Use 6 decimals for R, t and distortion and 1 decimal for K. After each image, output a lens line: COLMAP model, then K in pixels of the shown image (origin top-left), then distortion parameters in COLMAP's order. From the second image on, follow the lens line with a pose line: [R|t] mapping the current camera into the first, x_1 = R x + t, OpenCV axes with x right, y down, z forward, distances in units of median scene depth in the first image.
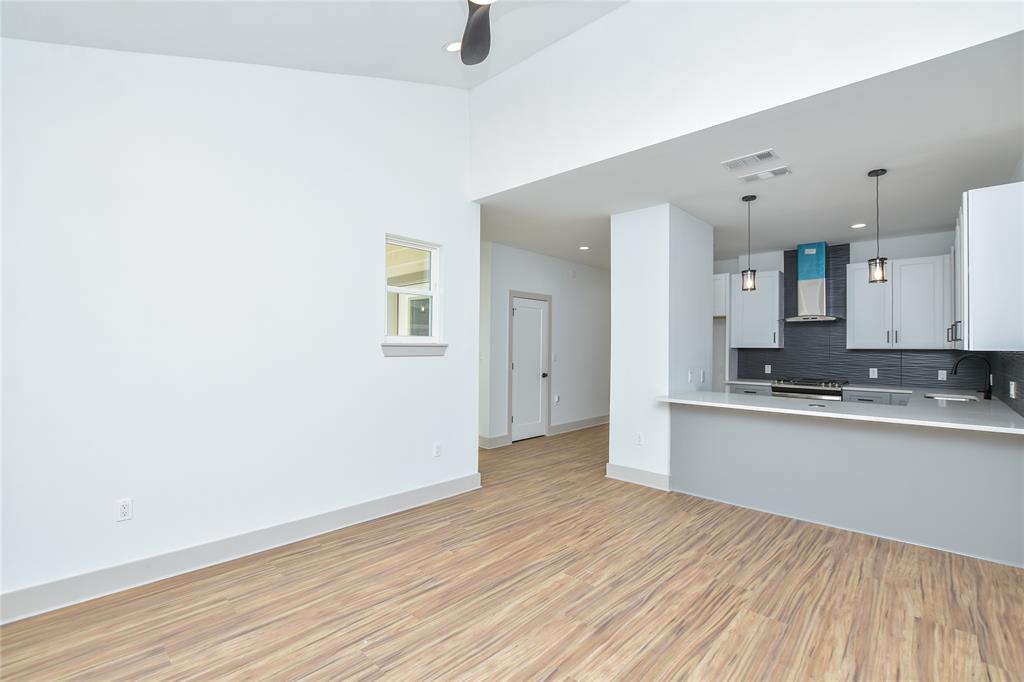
lens RADIAL K [[454.6, 0, 511.7], [0, 454.6, 342.6], [0, 0, 1]] dist [-0.033773, 0.004399]
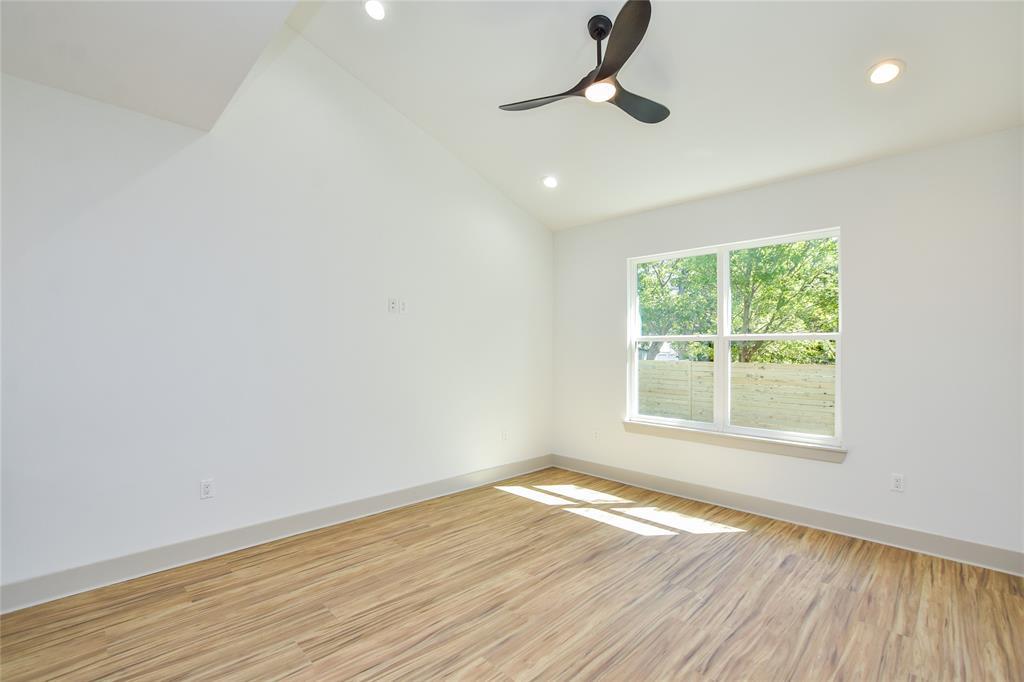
lens RADIAL K [[454.6, 0, 509.9], [0, 454.6, 342.8], [0, 0, 1]] dist [-0.033773, 0.004399]
pose [[-0.999185, -0.011119, 0.038804, 0.120588], [-0.011952, 0.999702, -0.021307, 0.018429], [-0.038555, -0.021753, -0.999020, 1.905094]]
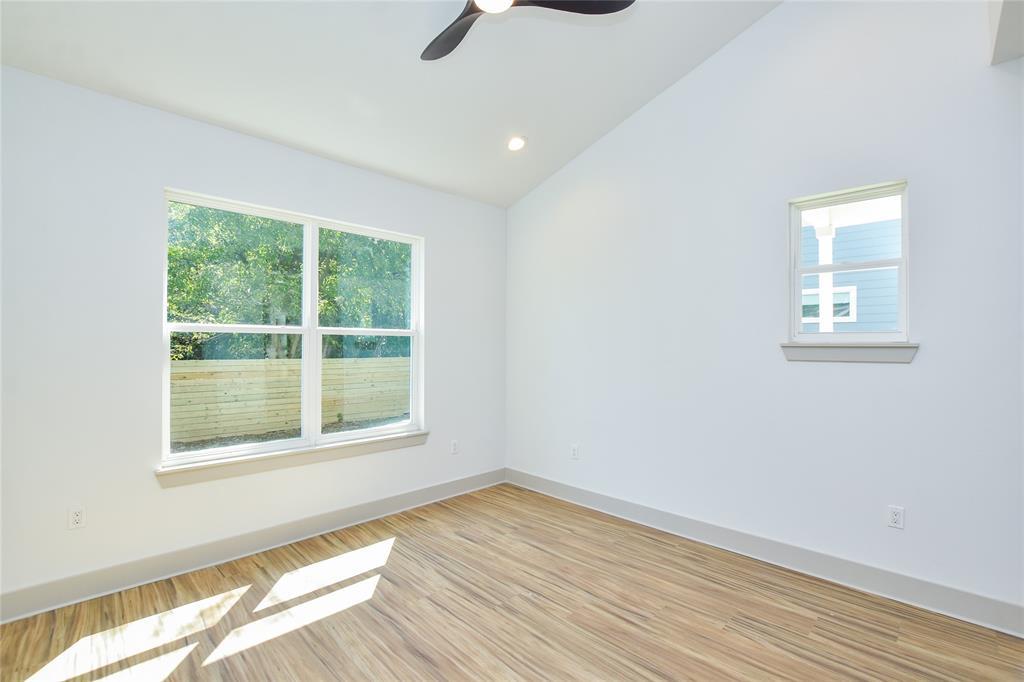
lens RADIAL K [[454.6, 0, 511.8], [0, 454.6, 344.2], [0, 0, 1]] dist [-0.033773, 0.004399]
pose [[-0.029548, -0.009876, -0.999515, 0.754404], [0.004872, 0.999938, -0.010024, 0.012594], [0.999551, -0.005166, -0.029498, 0.848253]]
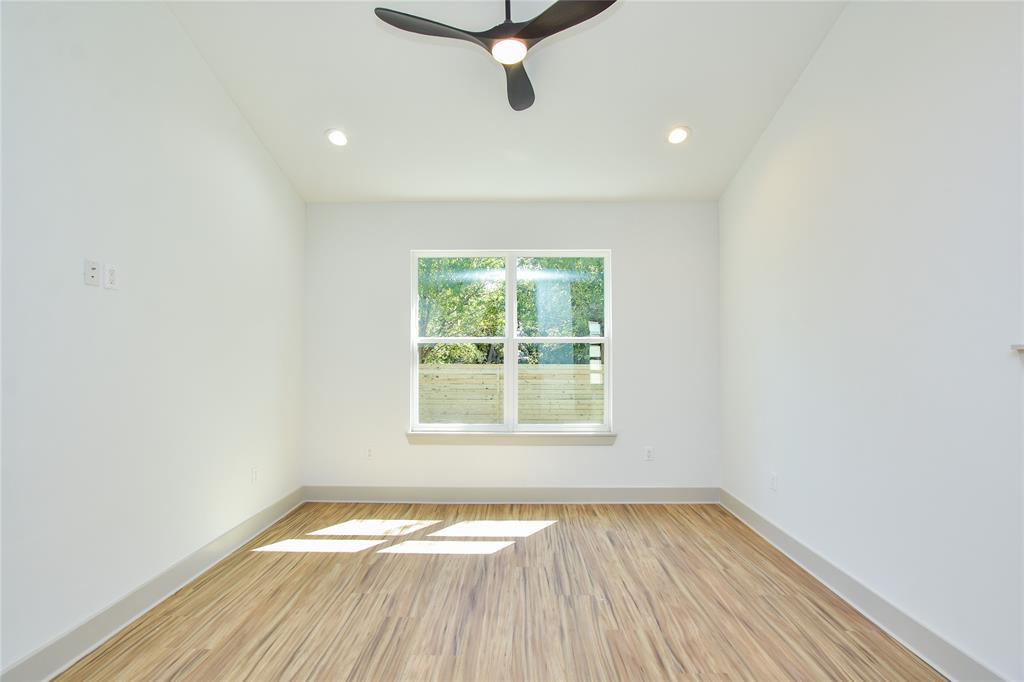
lens RADIAL K [[454.6, 0, 511.1], [0, 454.6, 342.5], [0, 0, 1]] dist [-0.033773, 0.004399]
pose [[-0.737228, -0.020018, -0.675347, 0.577852], [0.001706, 0.999503, -0.031489, 0.018564], [0.675642, -0.024367, -0.736828, 1.487124]]
